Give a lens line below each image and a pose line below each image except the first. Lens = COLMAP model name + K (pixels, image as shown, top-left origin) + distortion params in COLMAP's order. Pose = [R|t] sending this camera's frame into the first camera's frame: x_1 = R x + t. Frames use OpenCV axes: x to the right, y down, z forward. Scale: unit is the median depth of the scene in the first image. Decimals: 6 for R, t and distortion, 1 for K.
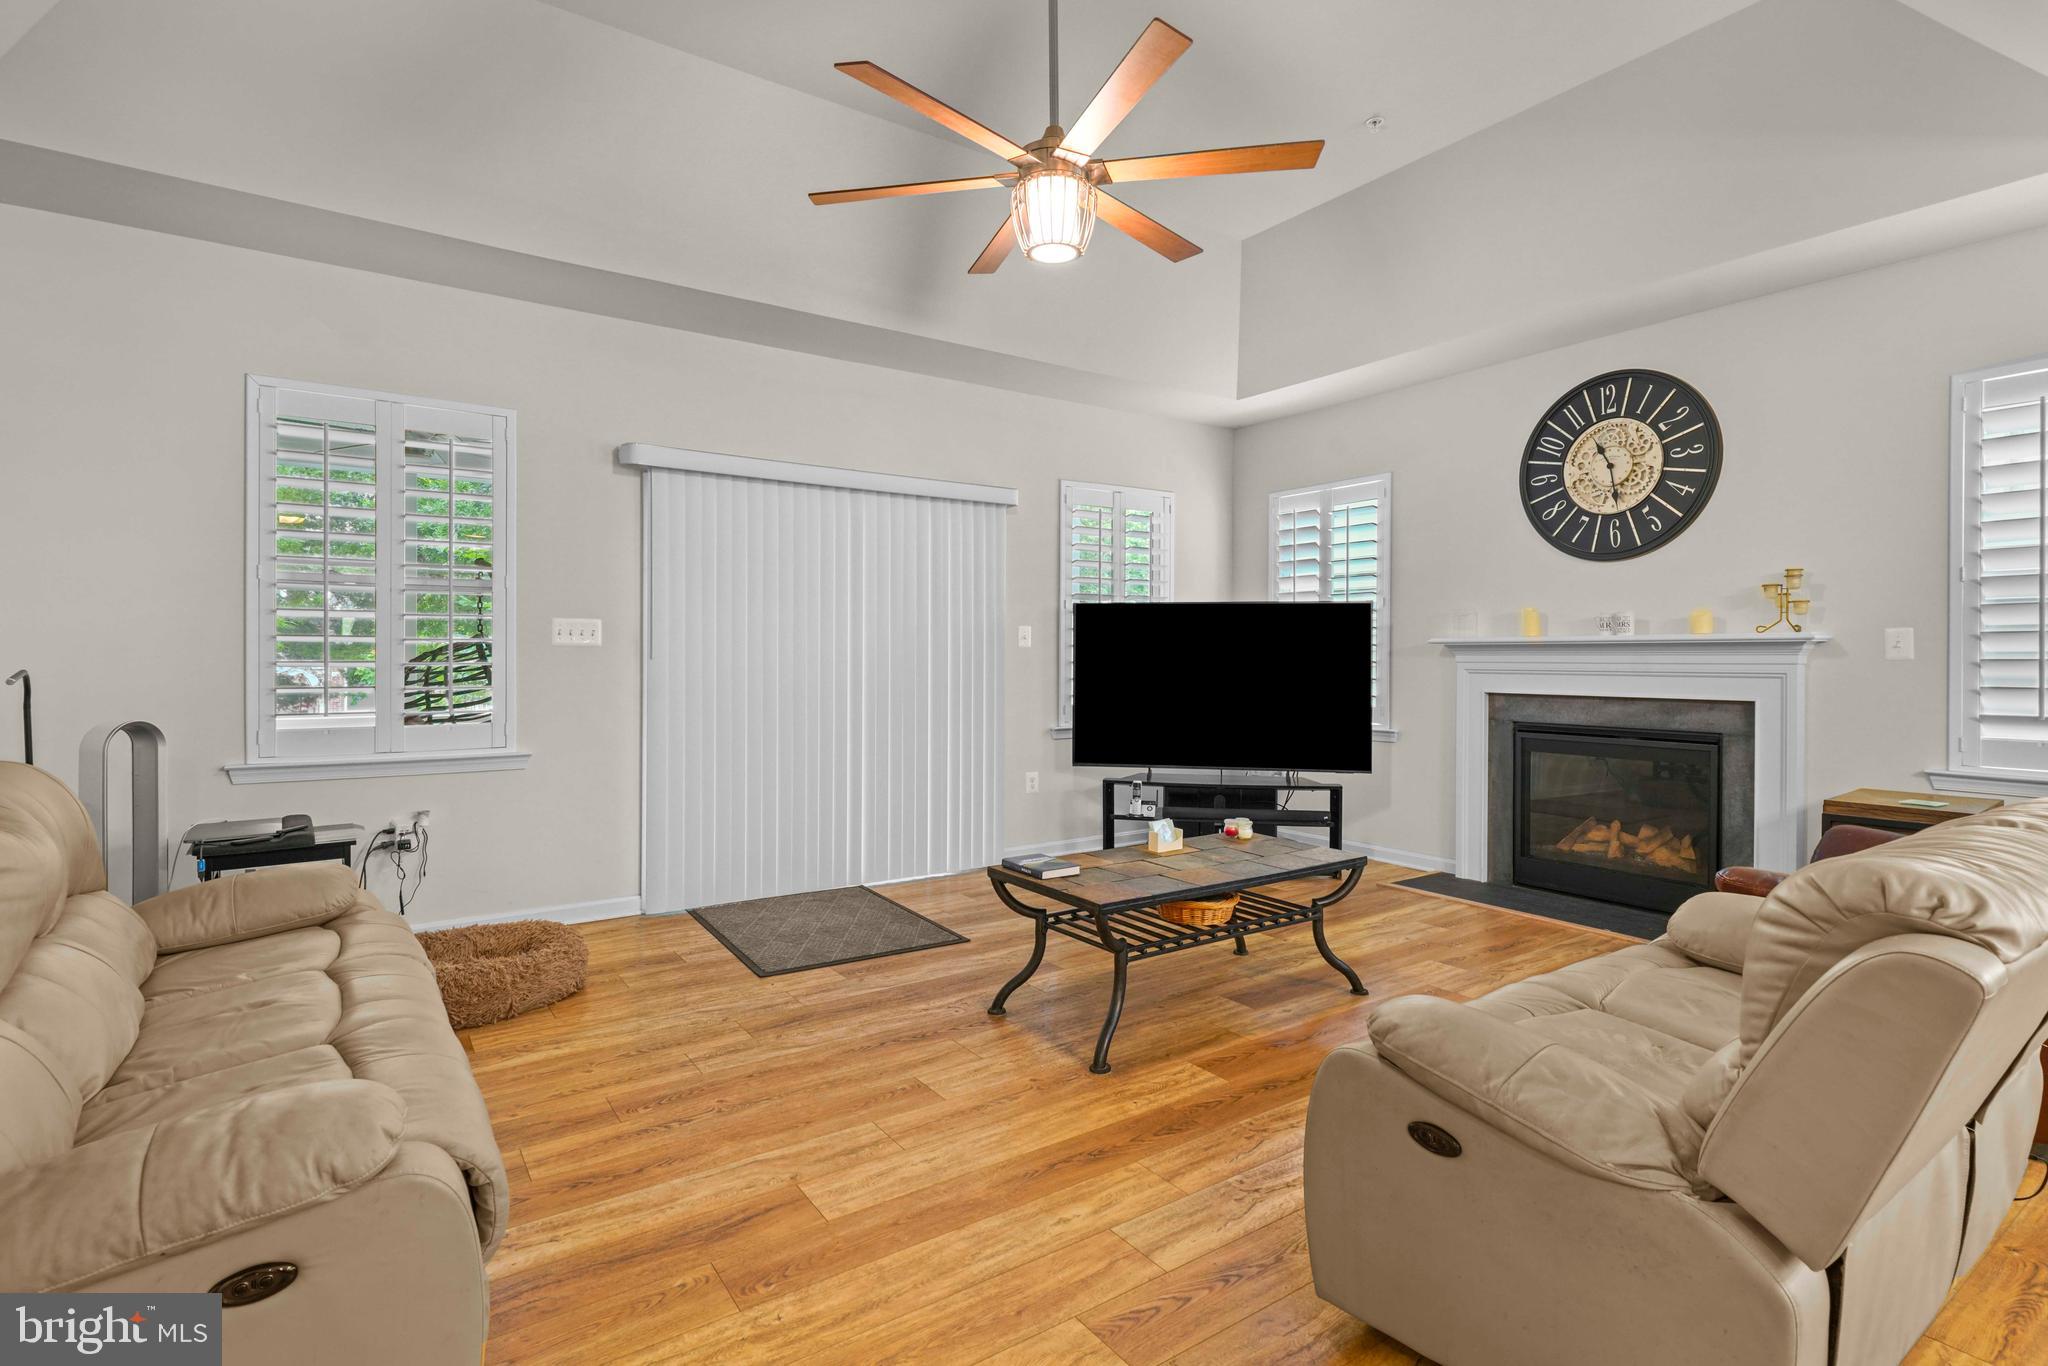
lens RADIAL K [[1005.3, 0, 1033.4], [0, 1005.3, 655.5], [0, 0, 1]] dist [0.003271, 0.000641]
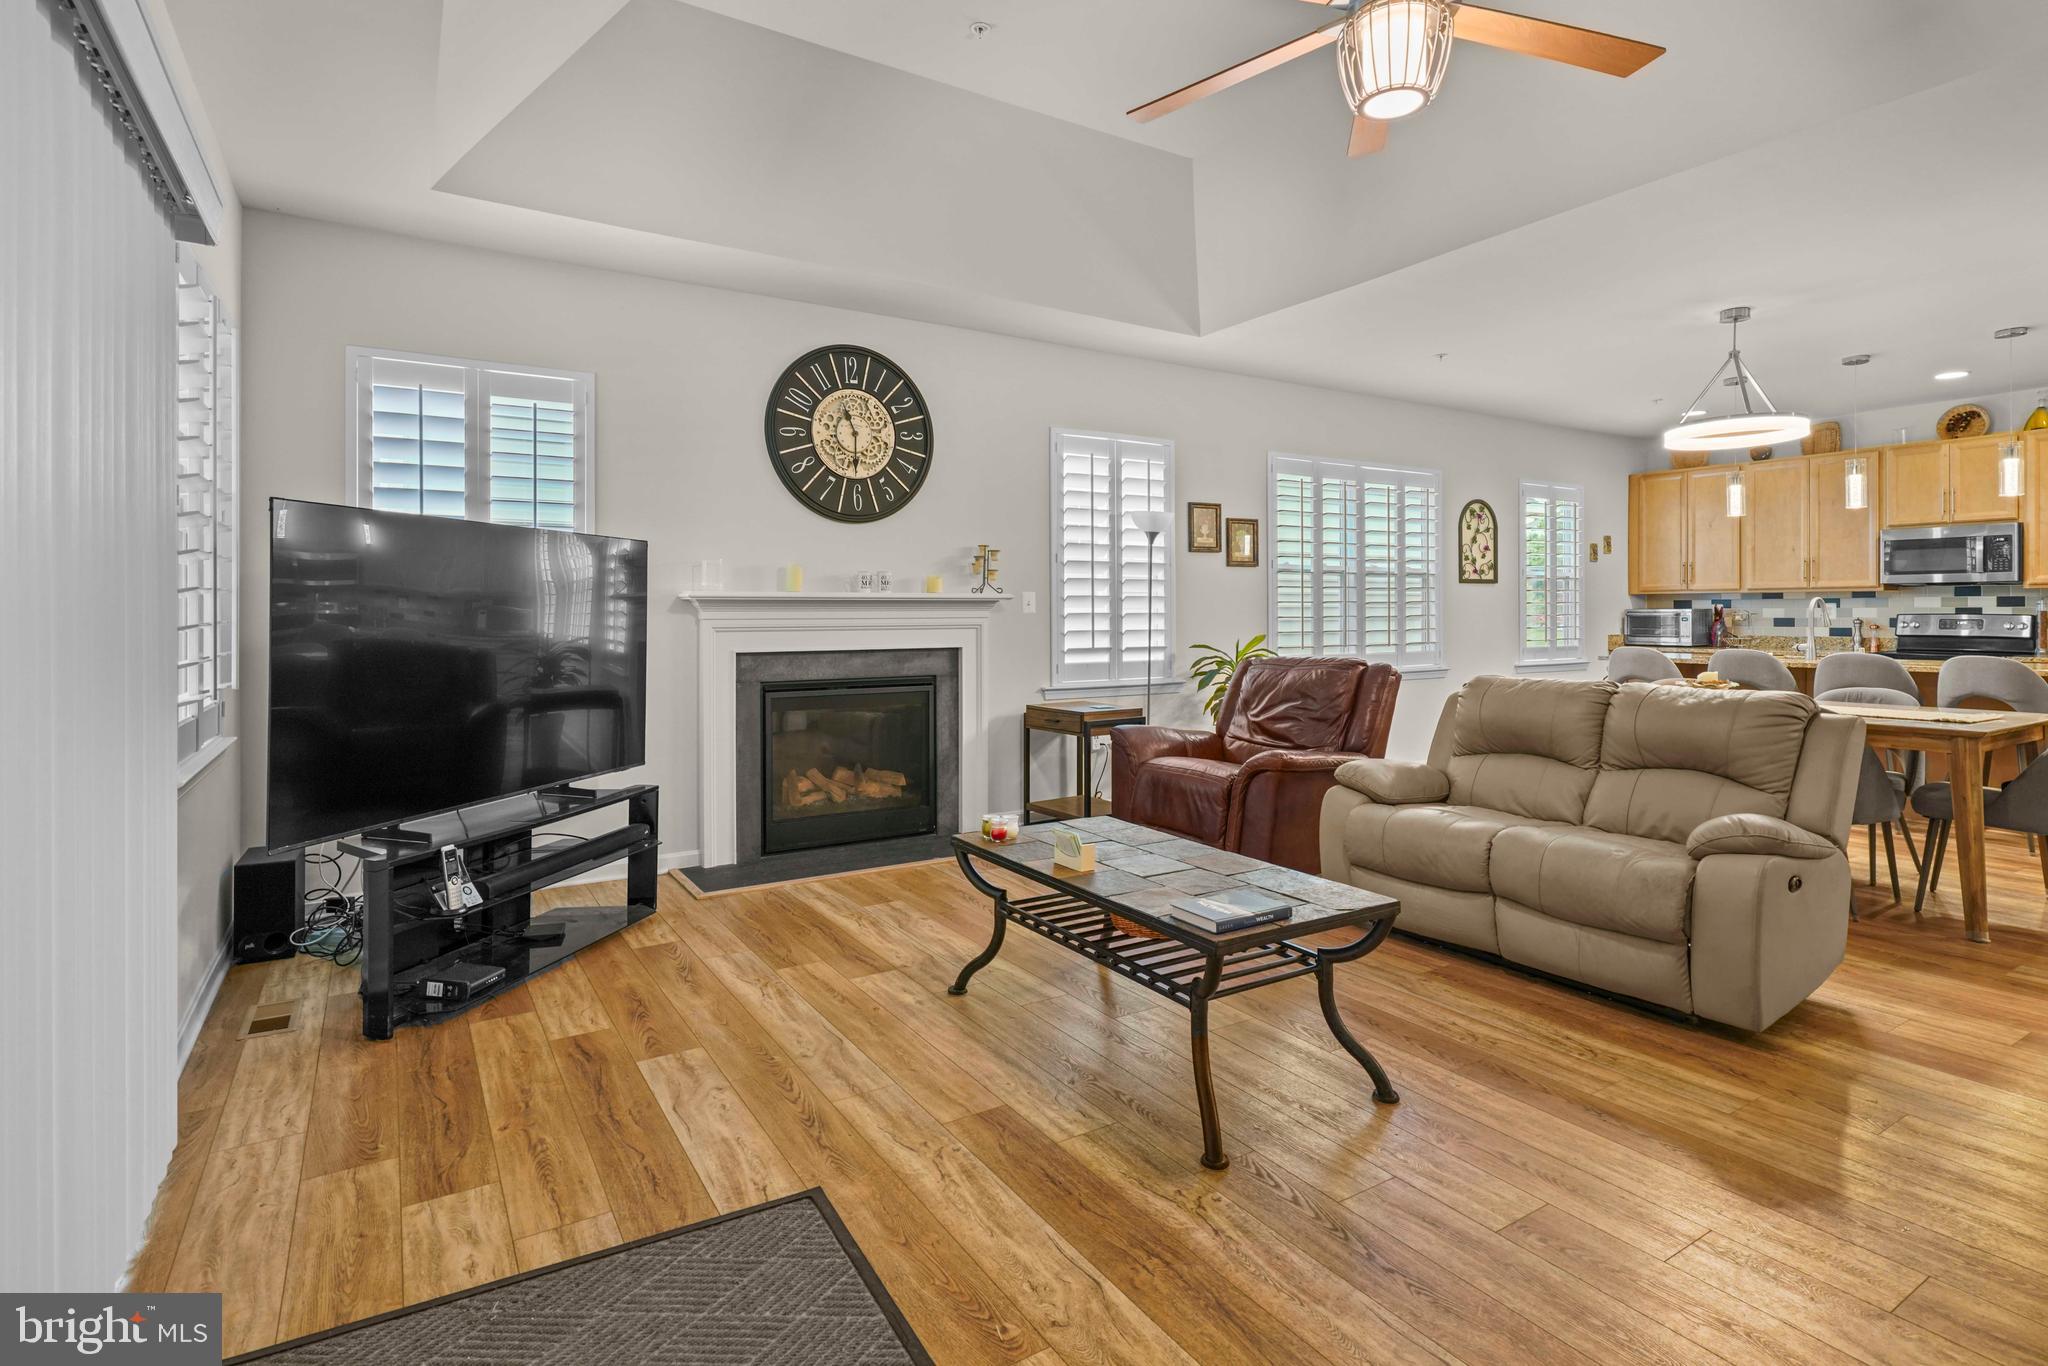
lens RADIAL K [[1013.1, 0, 1019.8], [0, 1013.1, 616.4], [0, 0, 1]] dist [0.002673, -0.000212]
pose [[0.046378, -0.006695, 0.998902, -0.517962], [0.001402, 0.999977, 0.006638, -0.001793], [-0.998923, 0.001092, 0.046386, 0.817748]]
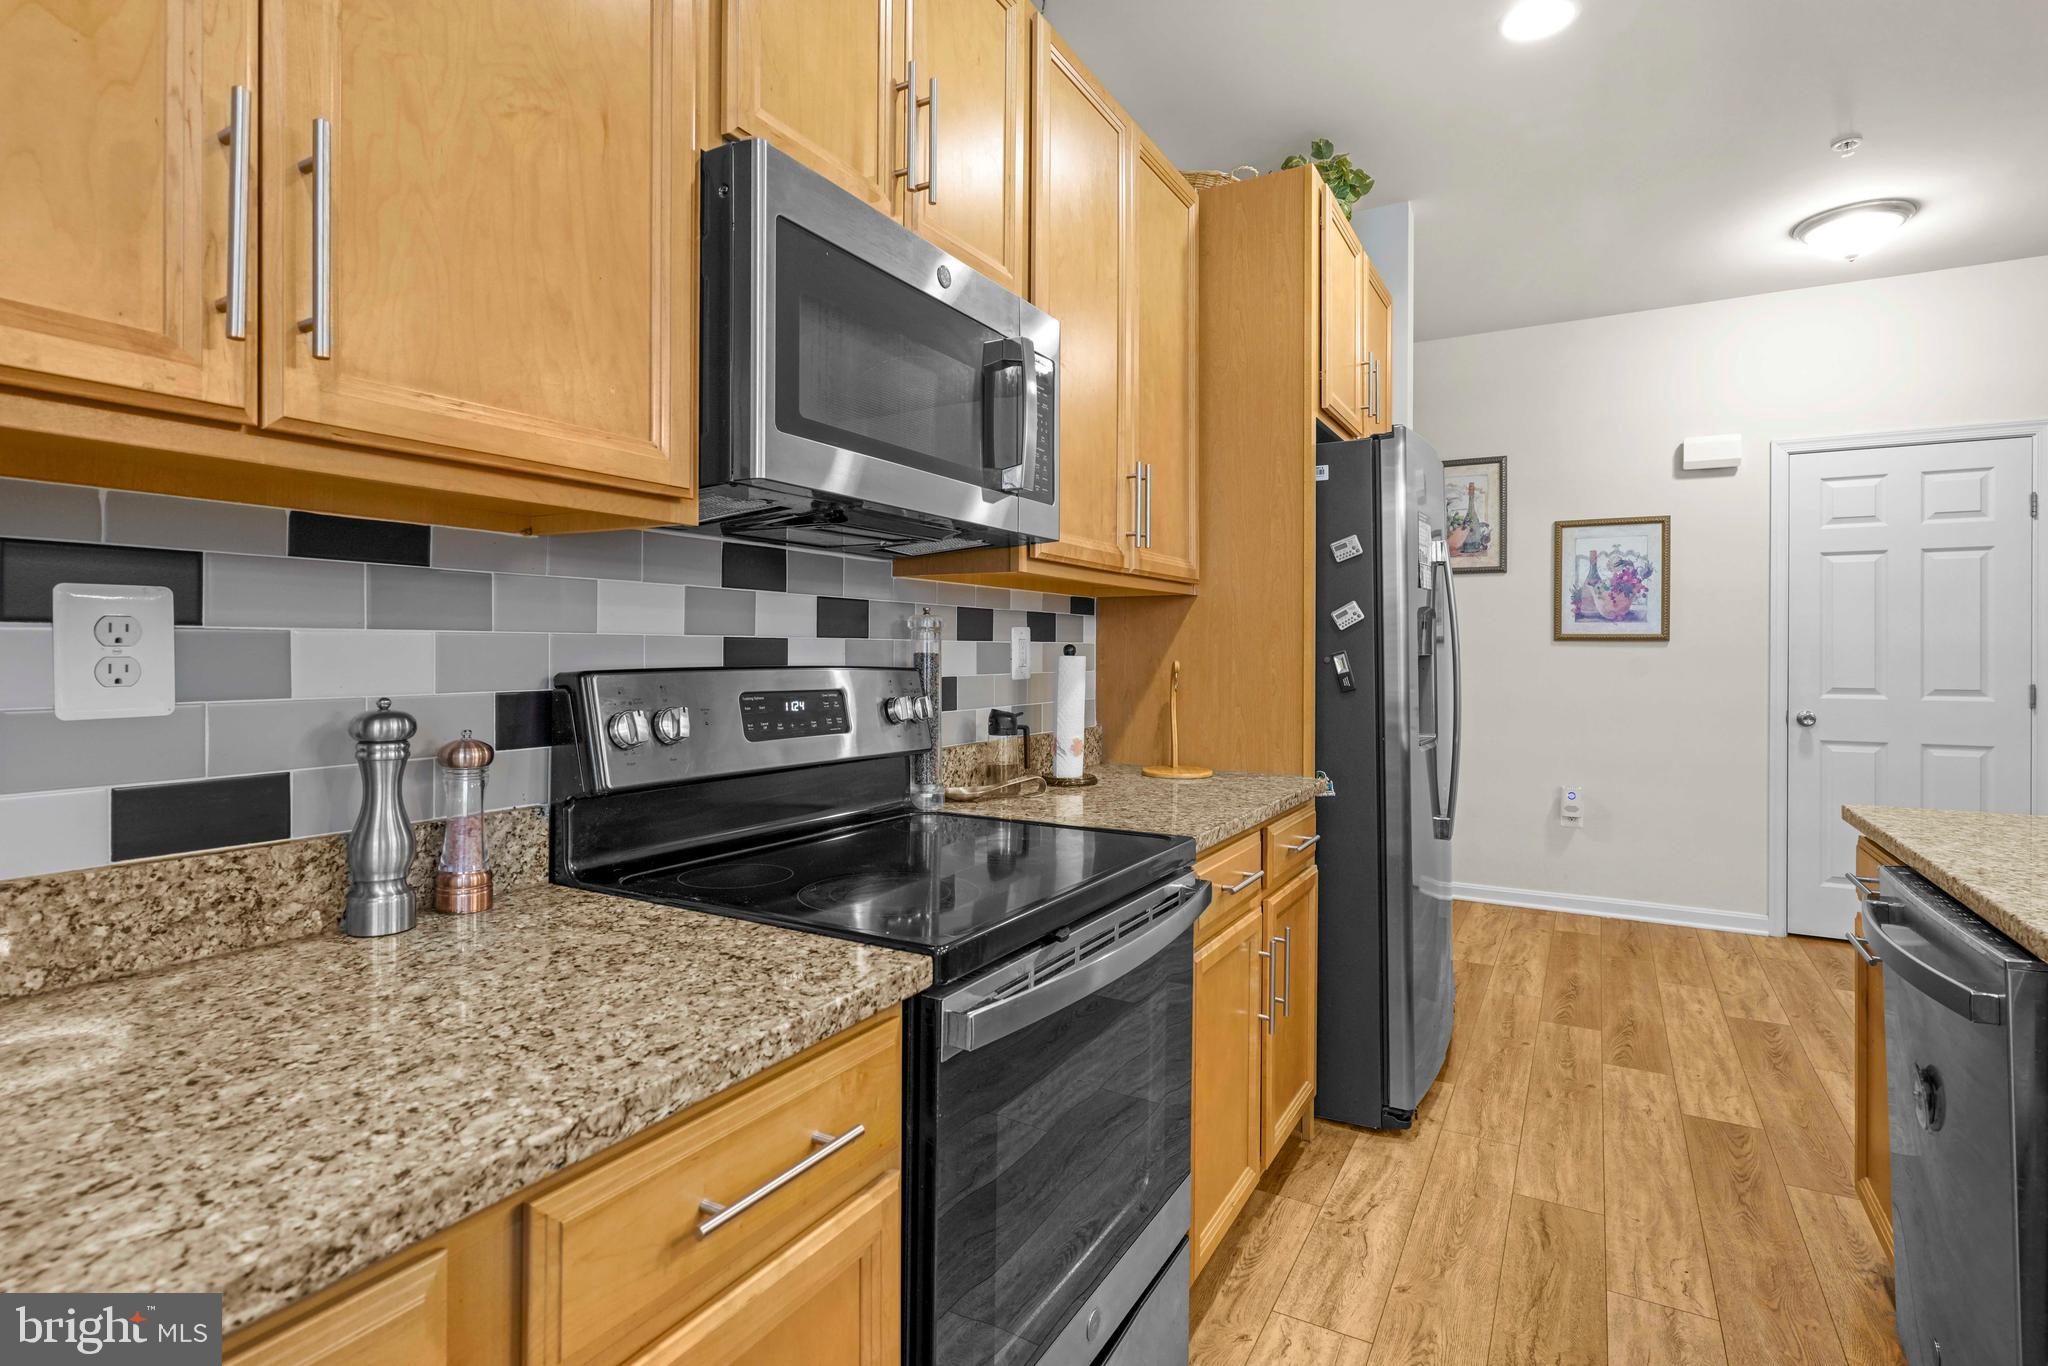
lens RADIAL K [[1013.6, 0, 1032.7], [0, 1013.6, 653.0], [0, 0, 1]] dist [0.001096, 0.000218]
pose [[-0.896724, -0.006585, -0.442541, 1.236992], [-0.007491, 0.999972, 0.000299, 0.001478], [0.442527, 0.003584, -0.896748, -0.236604]]
